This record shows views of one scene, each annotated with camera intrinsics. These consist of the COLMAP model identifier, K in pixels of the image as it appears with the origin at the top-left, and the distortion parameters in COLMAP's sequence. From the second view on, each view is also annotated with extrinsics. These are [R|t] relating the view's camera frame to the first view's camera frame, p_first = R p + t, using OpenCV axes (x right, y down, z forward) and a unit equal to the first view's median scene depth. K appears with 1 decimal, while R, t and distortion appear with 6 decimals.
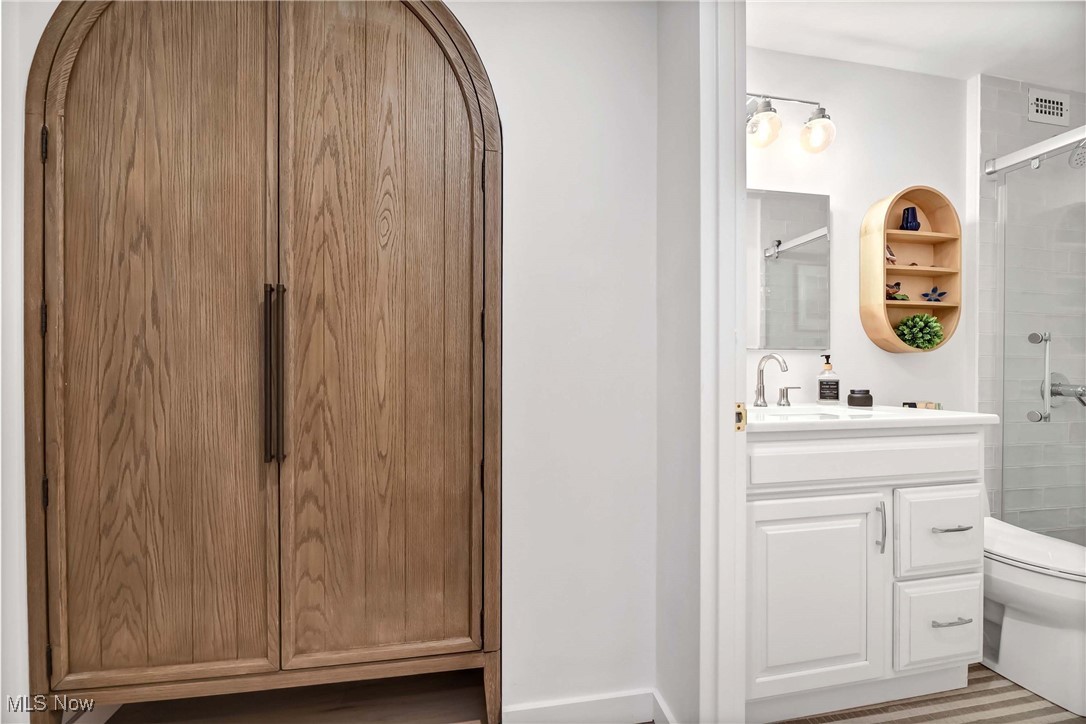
lens RADIAL K [[456.0, 0, 546.2], [0, 456.0, 368.7], [0, 0, 1]] dist [-0.003431, -0.000575]
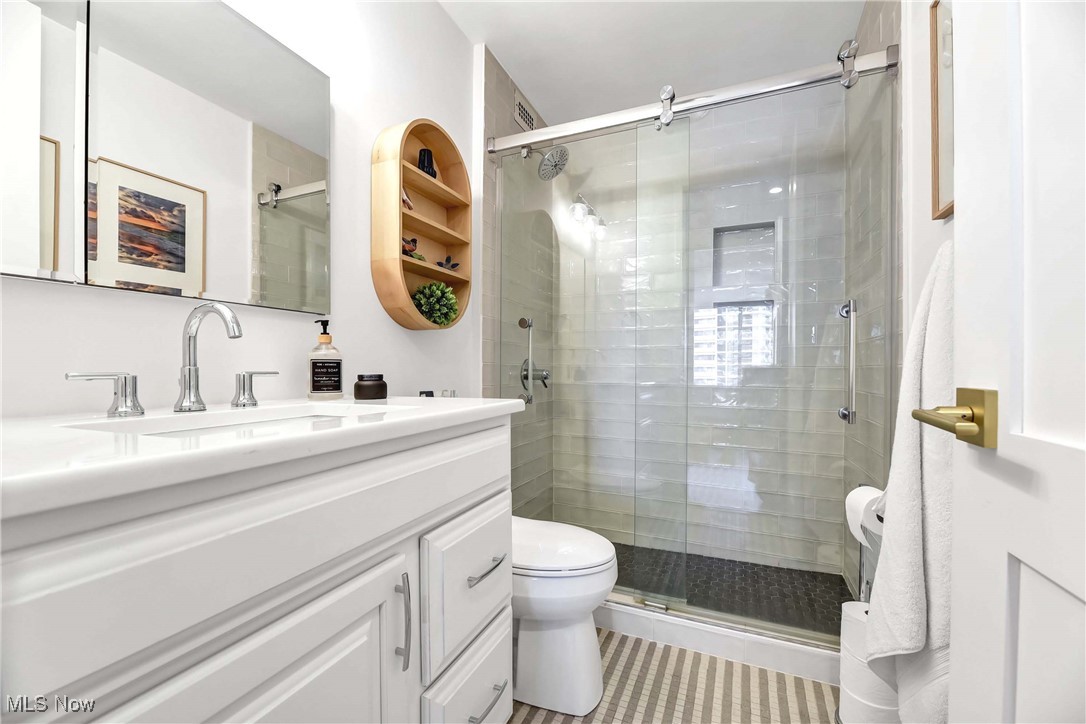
lens RADIAL K [[456.0, 0, 546.2], [0, 456.0, 368.7], [0, 0, 1]] dist [-0.003431, -0.000575]
pose [[0.571226, -0.004329, 0.820781, 0.265923], [-0.000178, 0.999985, 0.005398, 0.031498], [-0.820793, -0.003230, 0.571217, 0.376177]]
